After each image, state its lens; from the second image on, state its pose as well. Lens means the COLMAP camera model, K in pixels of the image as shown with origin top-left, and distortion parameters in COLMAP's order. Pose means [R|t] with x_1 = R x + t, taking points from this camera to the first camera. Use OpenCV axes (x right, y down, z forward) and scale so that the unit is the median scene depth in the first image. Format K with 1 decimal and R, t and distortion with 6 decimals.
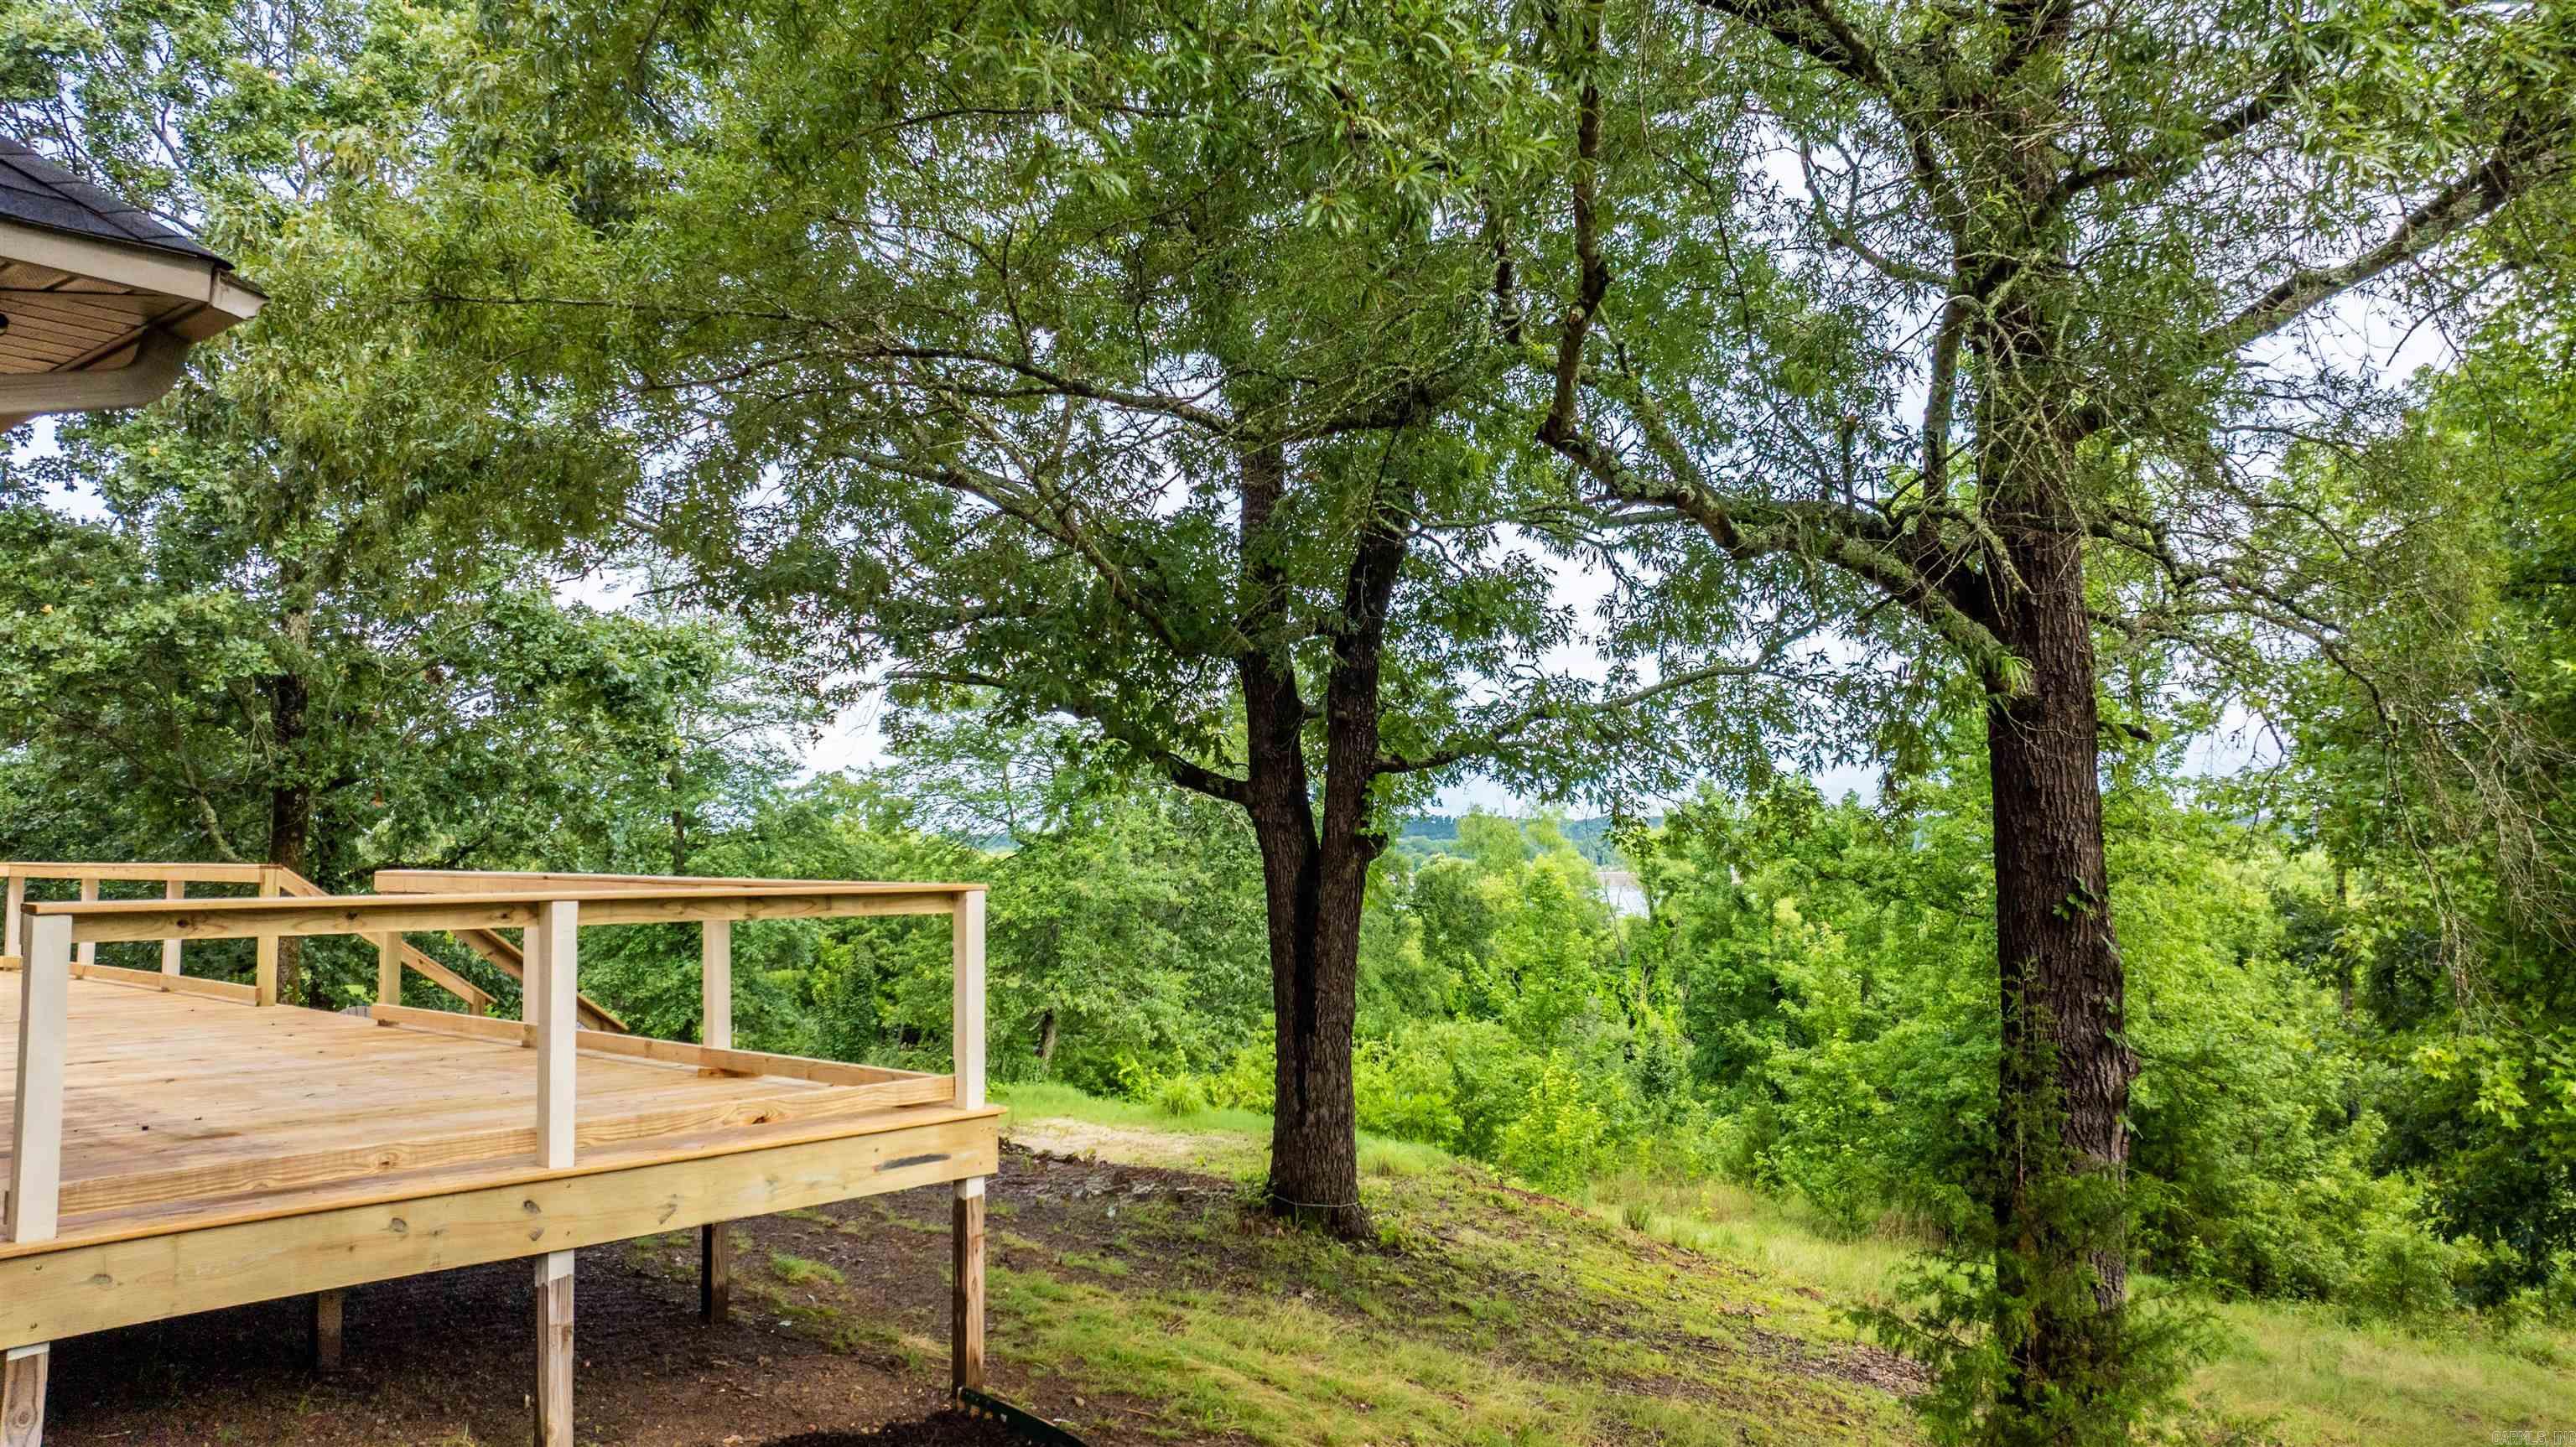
lens RADIAL K [[1830.5, 0, 1293.8], [0, 1830.5, 724.6], [0, 0, 1]] dist [-0.005897, -0.000312]
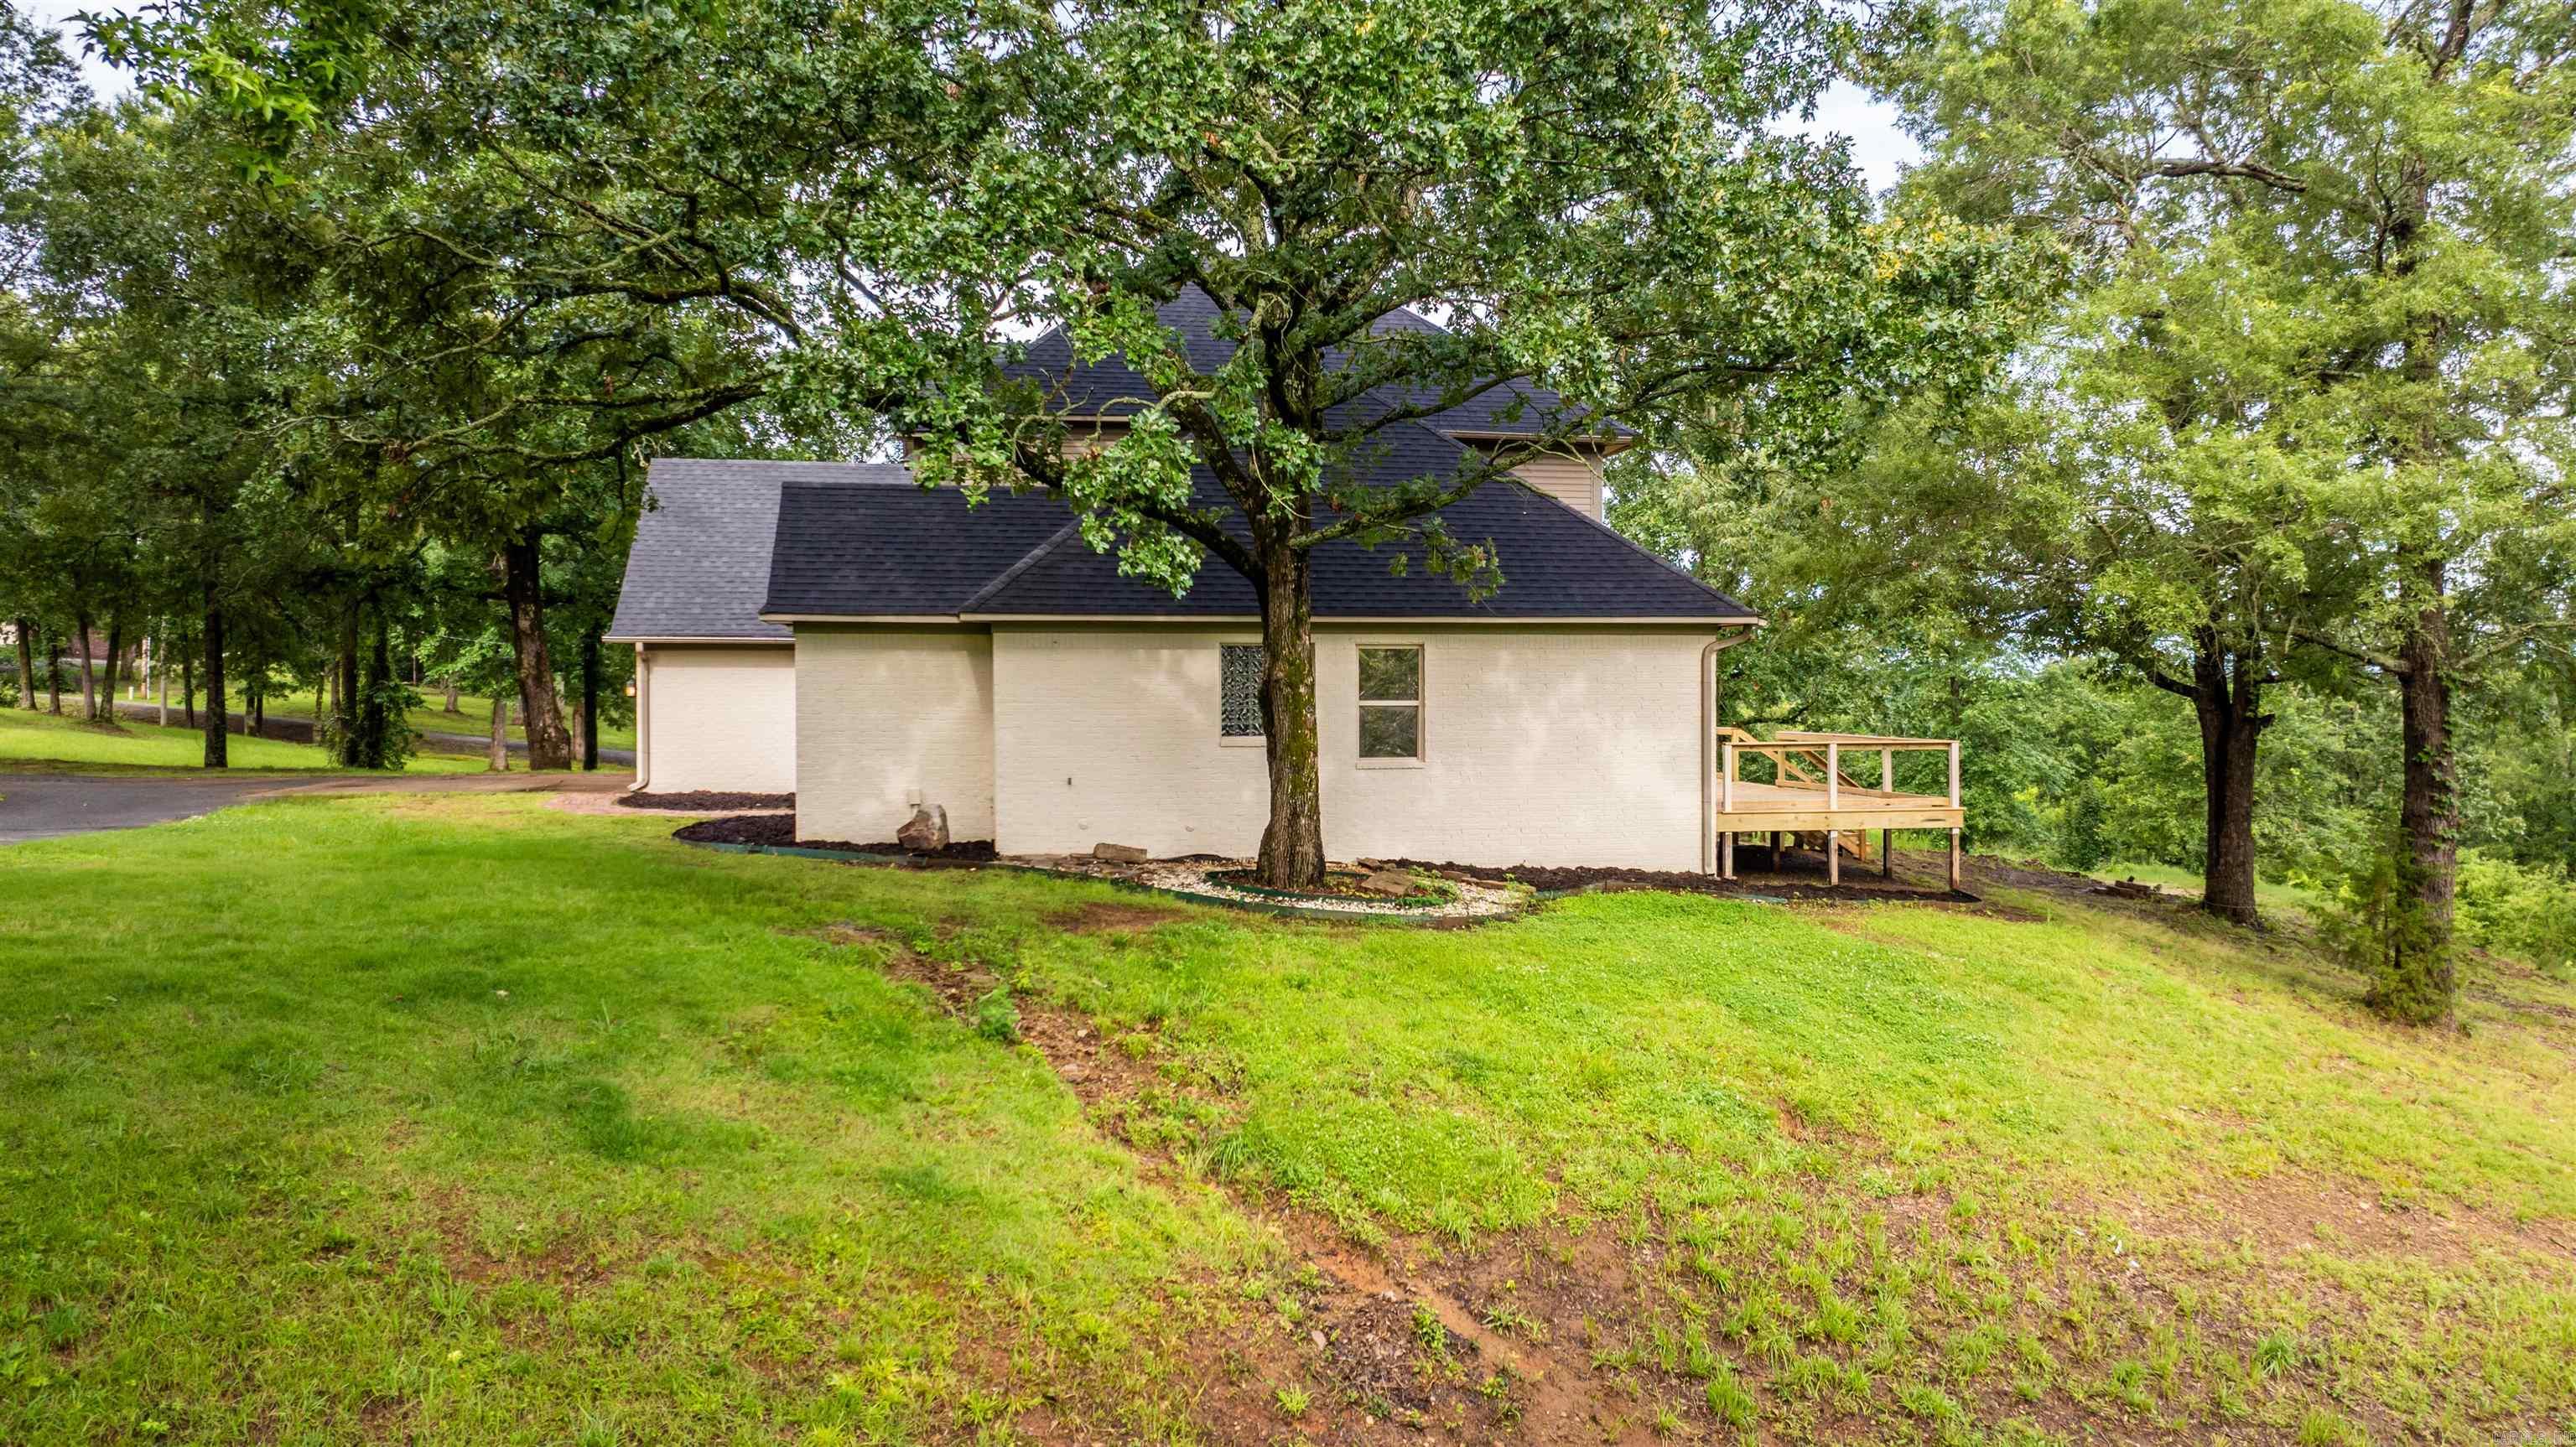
lens RADIAL K [[1830.5, 0, 1289.6], [0, 1830.5, 722.9], [0, 0, 1]] dist [-0.005897, -0.000312]
pose [[0.768638, 0.008663, -0.639626, 0.463207], [0.045557, 0.996628, 0.068244, -0.102959], [0.638060, -0.081594, 0.765651, -1.048599]]
